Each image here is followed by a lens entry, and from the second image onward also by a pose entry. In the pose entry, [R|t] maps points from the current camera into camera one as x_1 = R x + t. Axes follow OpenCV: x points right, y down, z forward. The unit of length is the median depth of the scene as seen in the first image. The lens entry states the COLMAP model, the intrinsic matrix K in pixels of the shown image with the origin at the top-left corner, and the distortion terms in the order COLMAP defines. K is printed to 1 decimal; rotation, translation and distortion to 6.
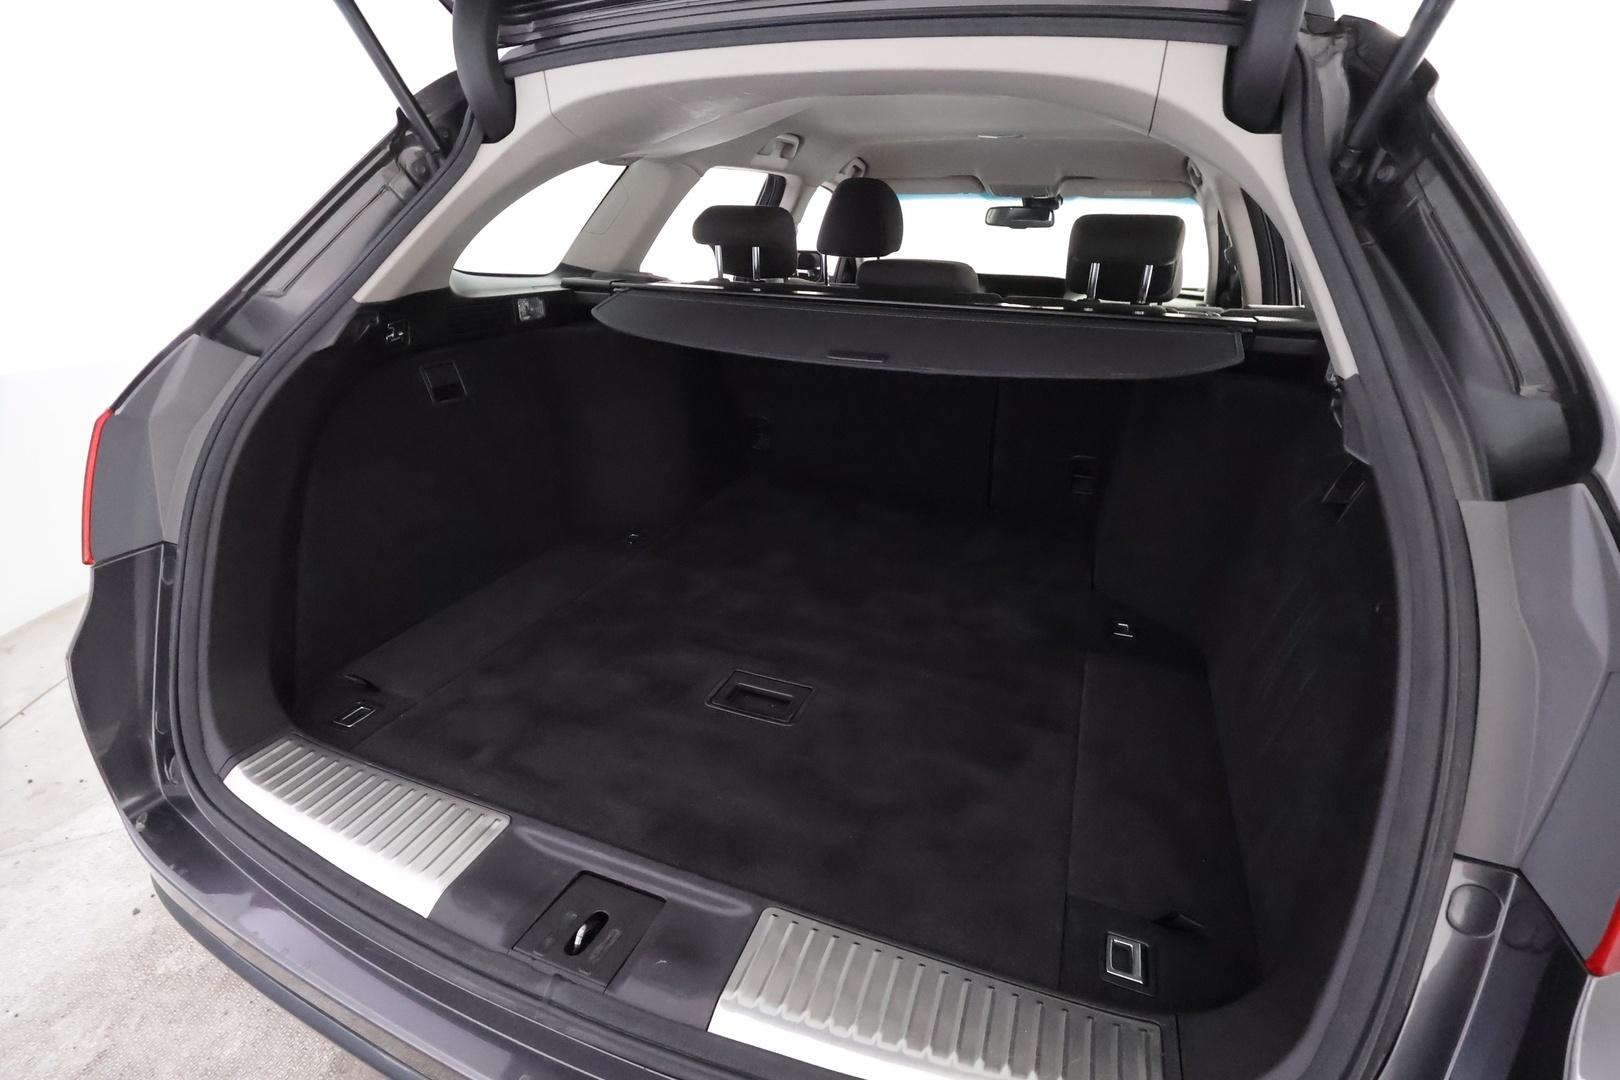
lens RADIAL K [[755.1, 0, 804.8], [0, 755.1, 540.5], [0, 0, 1]] dist [-0.002720, 0.001535]
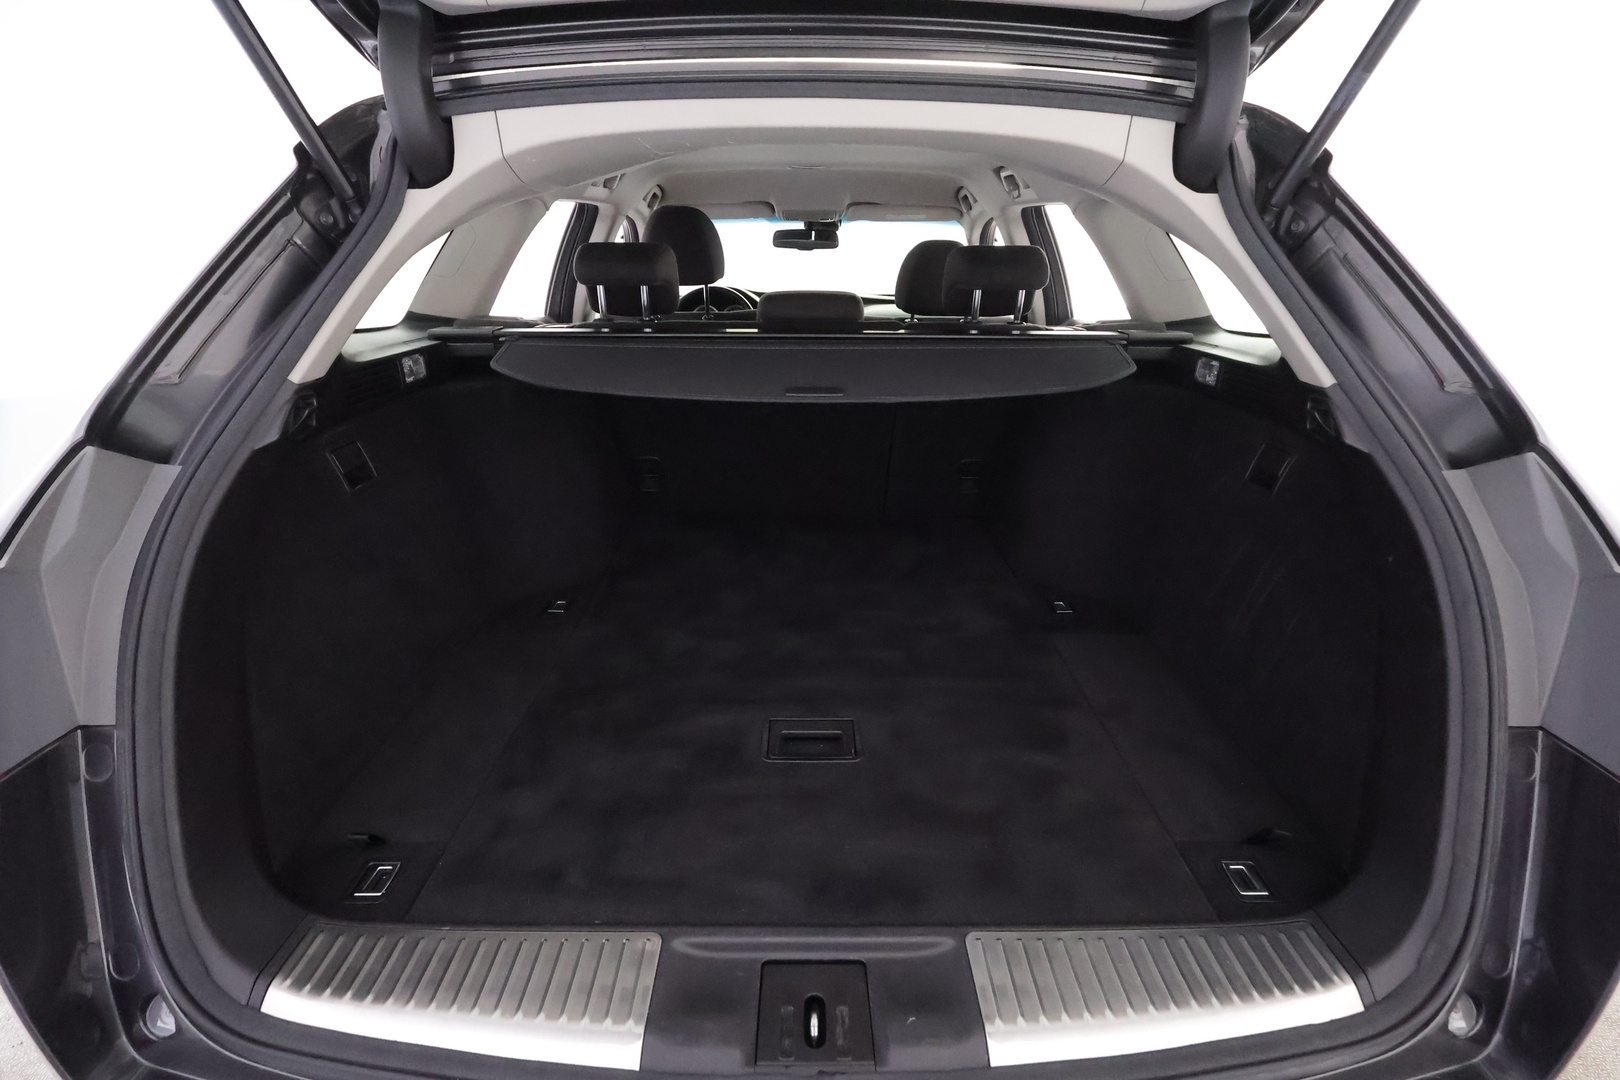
lens RADIAL K [[755.1, 0, 796.7], [0, 755.1, 543.3], [0, 0, 1]] dist [-0.002720, 0.001535]
pose [[0.931446, -0.153729, 0.329813, -0.380358], [0.157047, 0.987449, 0.016732, -0.072624], [-0.328246, 0.036211, 0.943898, 0.053640]]
